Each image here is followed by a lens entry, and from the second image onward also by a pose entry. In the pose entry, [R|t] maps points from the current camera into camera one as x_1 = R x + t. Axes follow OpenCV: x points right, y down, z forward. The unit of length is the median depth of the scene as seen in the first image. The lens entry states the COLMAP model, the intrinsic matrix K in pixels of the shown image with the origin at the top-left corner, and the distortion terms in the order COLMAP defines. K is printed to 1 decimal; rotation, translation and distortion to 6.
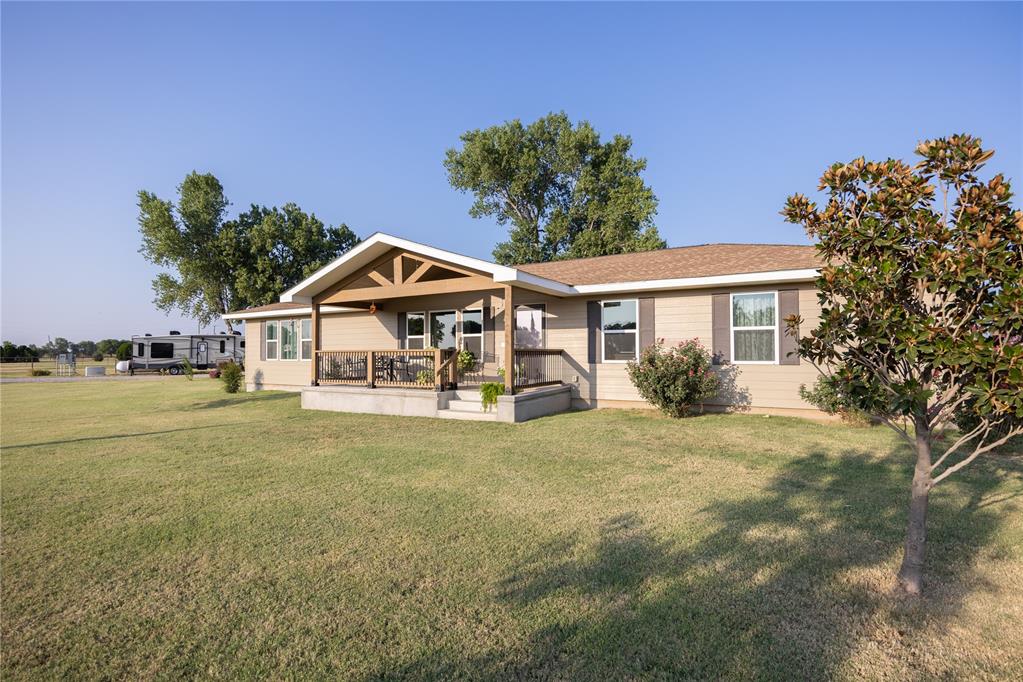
lens RADIAL K [[489.3, 0, 511.3], [0, 489.3, 337.9], [0, 0, 1]] dist [-0.020417, 0.001075]
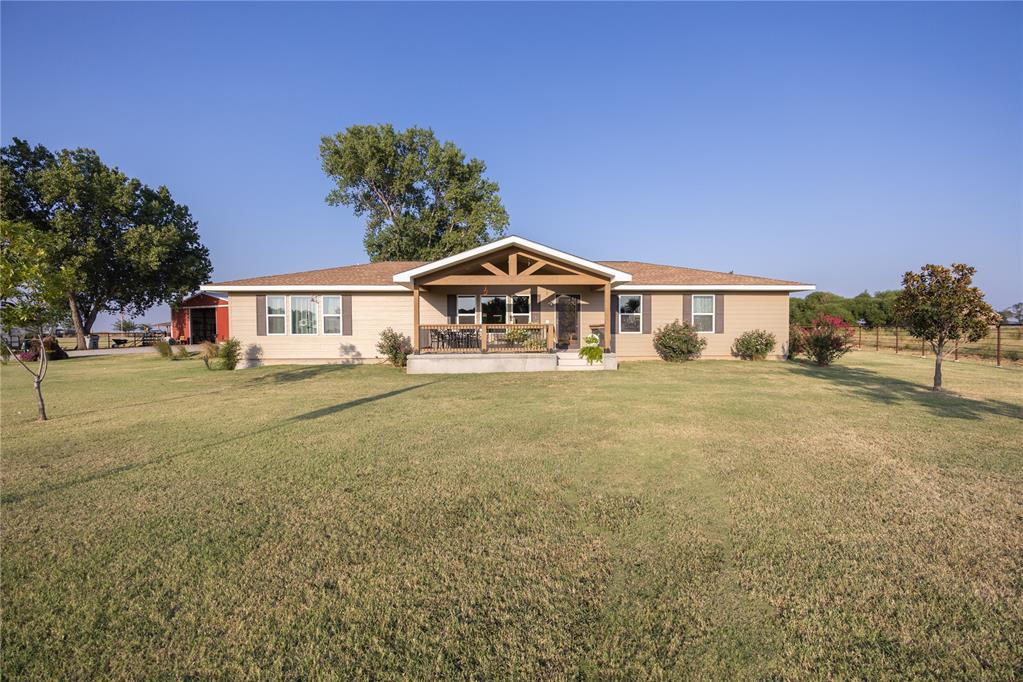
lens RADIAL K [[415.4, 0, 511.8], [0, 415.4, 343.3], [0, 0, 1]] dist [0.005216, 0.000203]
pose [[0.851170, -0.013640, 0.524713, -0.722036], [-0.014603, 0.998660, 0.049650, 0.017791], [-0.524687, -0.049923, 0.849830, 0.019322]]
